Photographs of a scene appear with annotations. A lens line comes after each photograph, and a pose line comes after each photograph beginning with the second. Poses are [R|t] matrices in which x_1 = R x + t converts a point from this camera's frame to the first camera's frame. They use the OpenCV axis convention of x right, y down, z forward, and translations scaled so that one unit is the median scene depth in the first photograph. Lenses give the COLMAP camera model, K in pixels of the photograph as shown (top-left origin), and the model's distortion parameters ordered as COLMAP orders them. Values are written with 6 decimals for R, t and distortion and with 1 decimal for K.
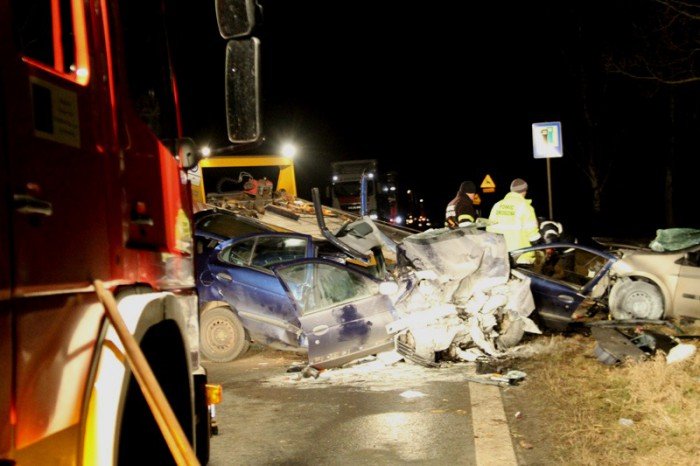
lens RADIAL K [[1556.0, 0, 350.0], [0, 1556.0, 233.0], [0, 0, 1]] dist [0.163858, 0.238572]
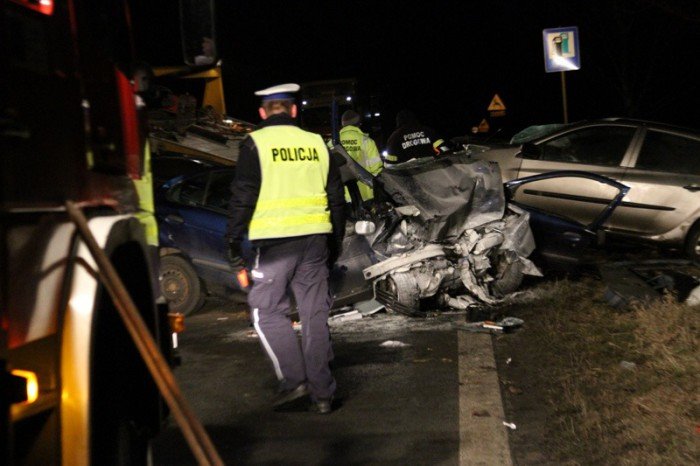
lens RADIAL K [[2001.6, 0, 350.0], [0, 2001.6, 233.0], [0, 0, 1]] dist [0.333509, 0.592522]
pose [[0.999700, -0.022000, 0.010779, 0.004259], [0.021669, 0.999315, 0.029998, 0.004910], [-0.011432, -0.029755, 0.999492, -0.115844]]
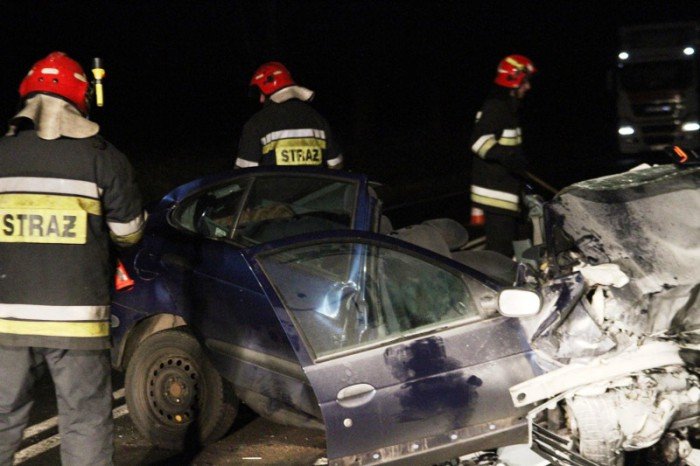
lens RADIAL K [[2571.2, 0, 350.0], [0, 2571.2, 233.0], [0, 0, 1]] dist [0.417832, 0.190692]
pose [[0.990667, 0.021944, -0.134528, 0.074071], [-0.017427, 0.999247, 0.034666, -0.008312], [0.135188, -0.031998, 0.990303, 0.274138]]
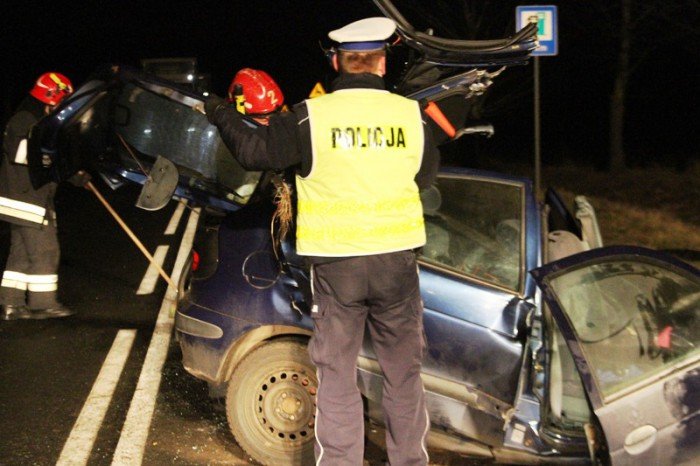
lens RADIAL K [[1556.0, 0, 350.0], [0, 1556.0, 233.0], [0, 0, 1]] dist [0.163858, 0.238572]
pose [[0.985741, 0.027689, 0.165975, -0.148095], [-0.036940, 0.997916, 0.052915, -0.004686], [-0.164164, -0.058291, 0.984709, 0.623772]]
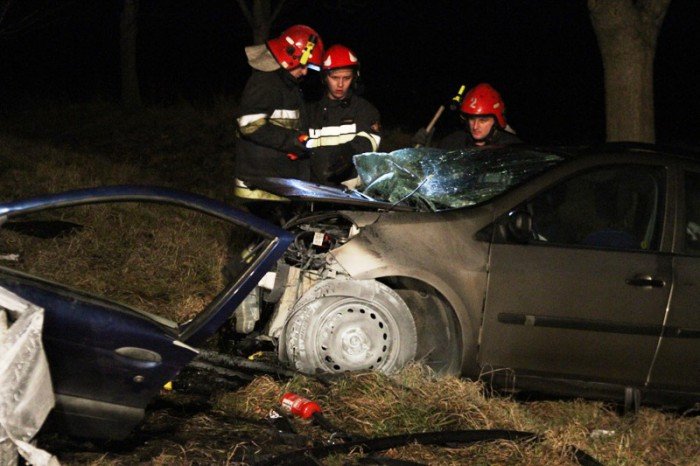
lens RADIAL K [[2001.6, 0, 350.0], [0, 2001.6, 233.0], [0, 0, 1]] dist [0.333509, 0.592522]
pose [[0.939241, -0.005528, 0.343214, 0.038427], [-0.019871, 0.997318, 0.070443, -0.015778], [-0.342683, -0.072983, 0.936612, 0.644812]]
